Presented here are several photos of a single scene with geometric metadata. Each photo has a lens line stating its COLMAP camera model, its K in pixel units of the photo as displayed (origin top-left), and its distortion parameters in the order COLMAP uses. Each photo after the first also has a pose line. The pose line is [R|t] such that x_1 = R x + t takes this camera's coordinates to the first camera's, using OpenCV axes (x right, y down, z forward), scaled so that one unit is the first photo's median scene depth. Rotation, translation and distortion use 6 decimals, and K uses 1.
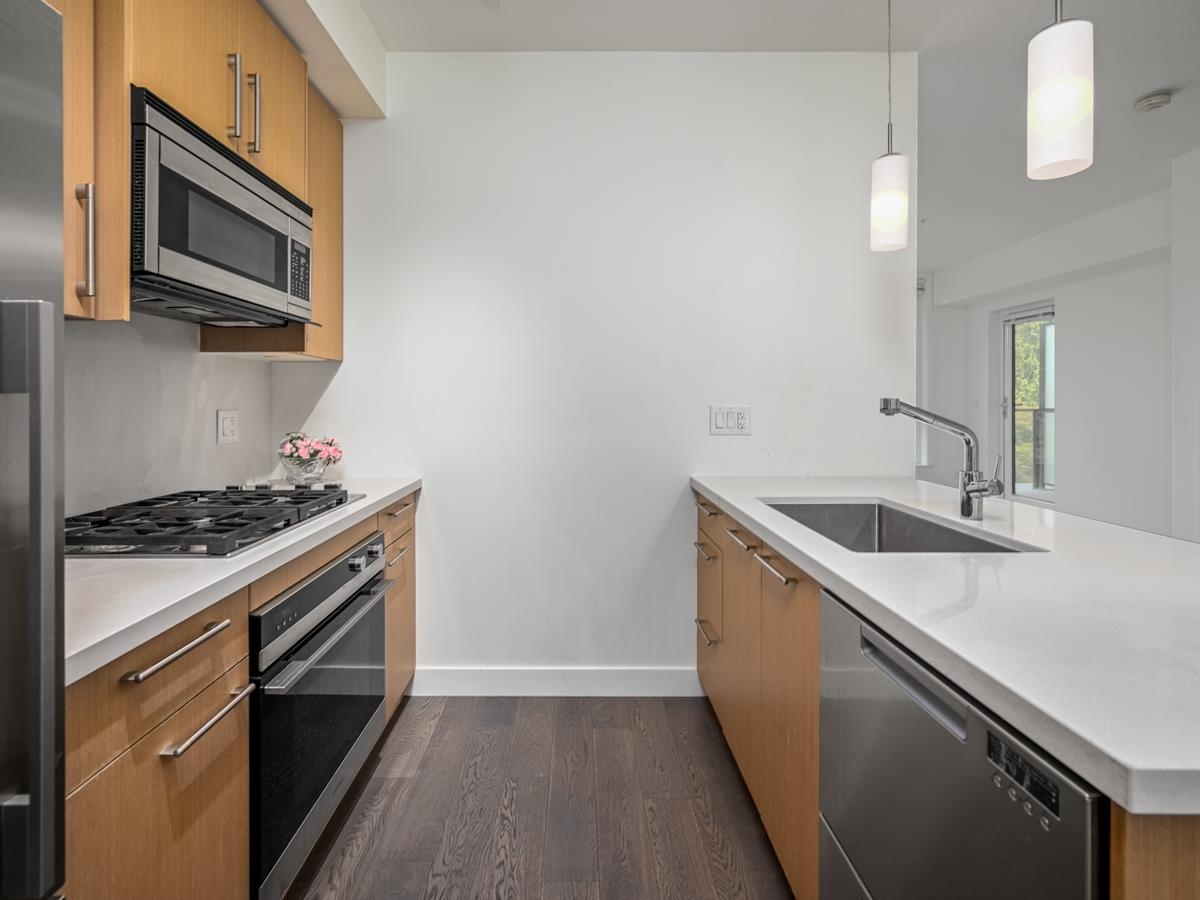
lens RADIAL K [[575.7, 0, 575.9], [0, 575.7, 405.9], [0, 0, 1]] dist [-0.000337, -0.000086]
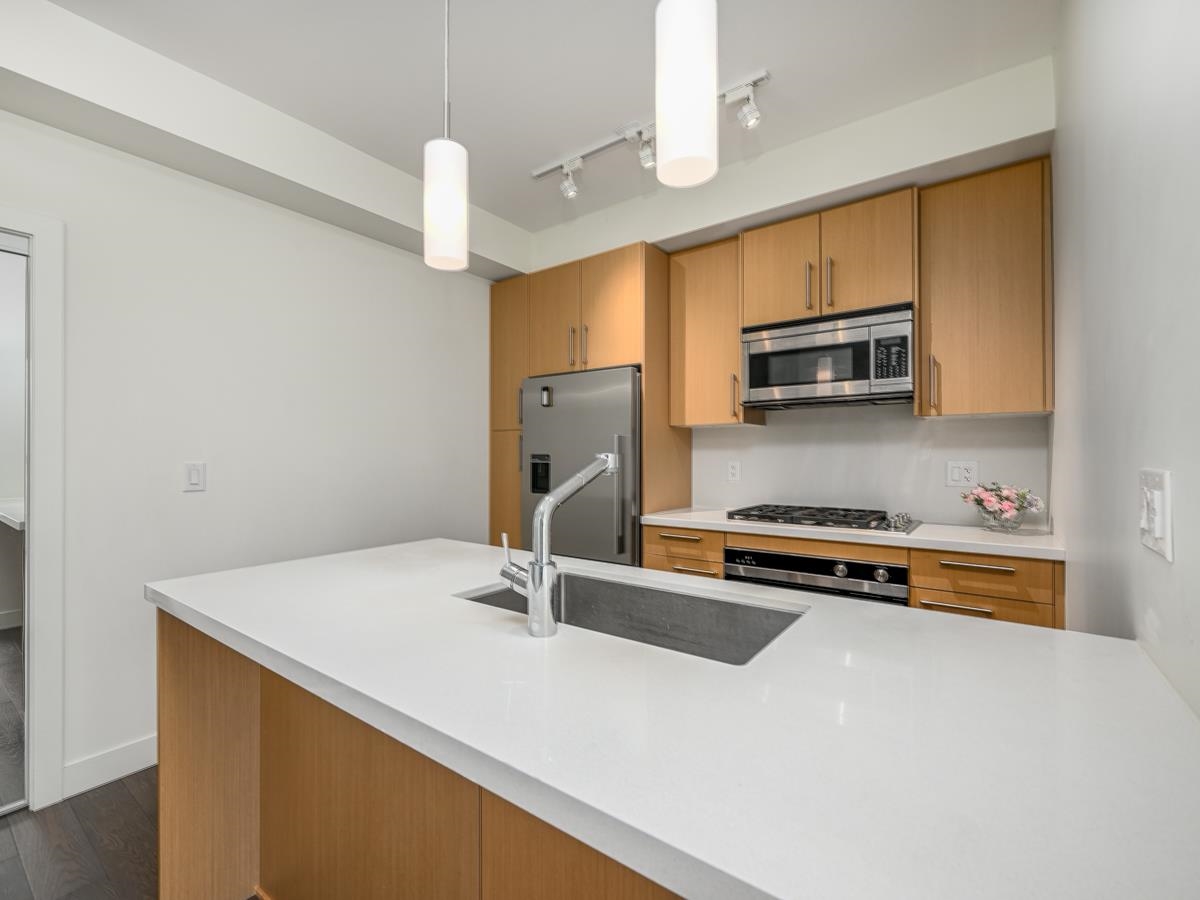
lens RADIAL K [[531.8, 0, 580.0], [0, 531.8, 450.6], [0, 0, 1]] dist [-0.001946, -0.000115]
pose [[-0.609795, 0.000560, -0.792559, 0.741655], [-0.002501, 0.999993, 0.002630, -0.014694], [0.792555, 0.003586, -0.609790, 0.917450]]
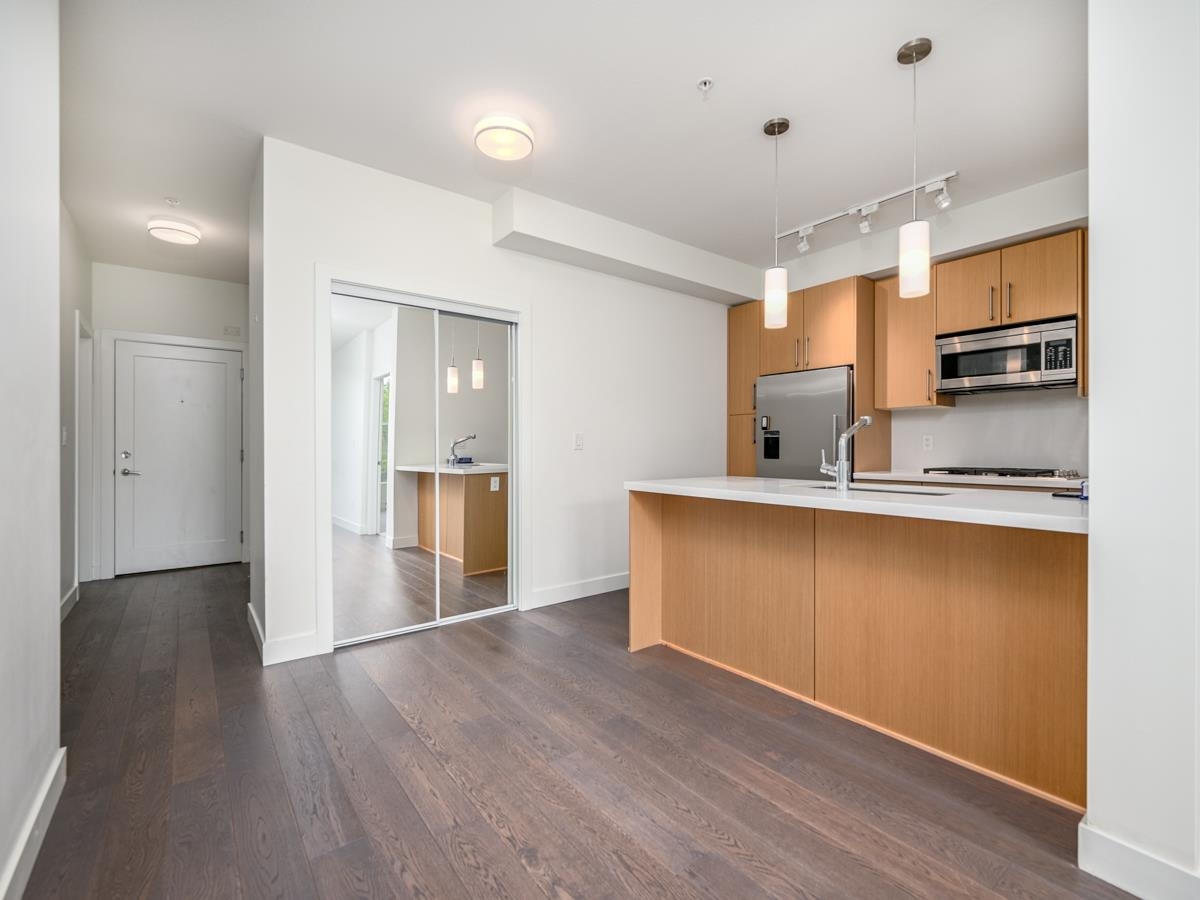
lens RADIAL K [[532.1, 0, 597.0], [0, 532.1, 448.3], [0, 0, 1]] dist [-0.002061, -0.000228]
pose [[-0.794569, 0.005239, -0.607151, 1.360997], [-0.001850, 0.999937, 0.011050, 0.040037], [0.607171, 0.009903, -0.794510, 1.134406]]
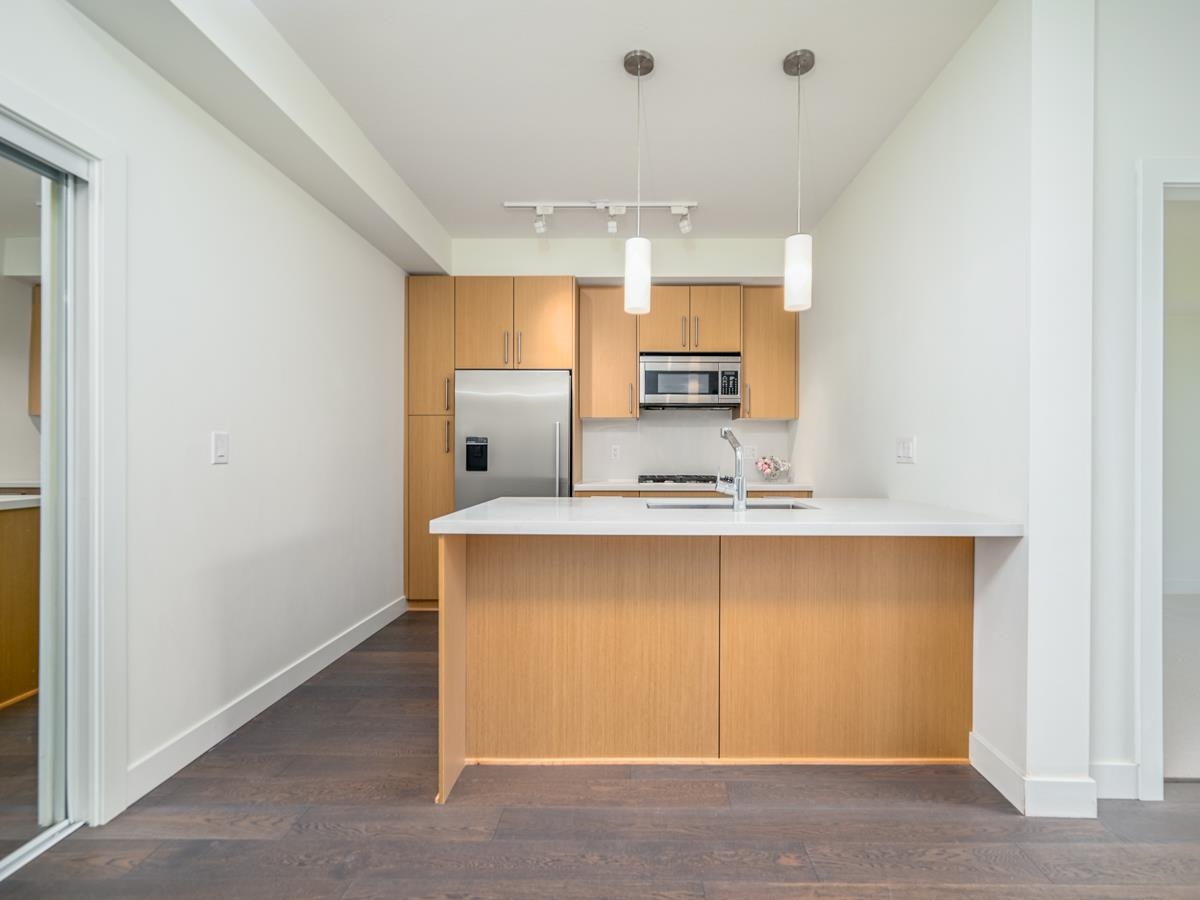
lens RADIAL K [[534.7, 0, 631.8], [0, 534.7, 455.5], [0, 0, 1]] dist [-0.000145, -0.000117]
pose [[-0.007056, 0.007424, -0.999948, 1.291423], [-0.011768, 0.999903, 0.007507, 0.034116], [0.999906, 0.011820, -0.006968, 0.486149]]
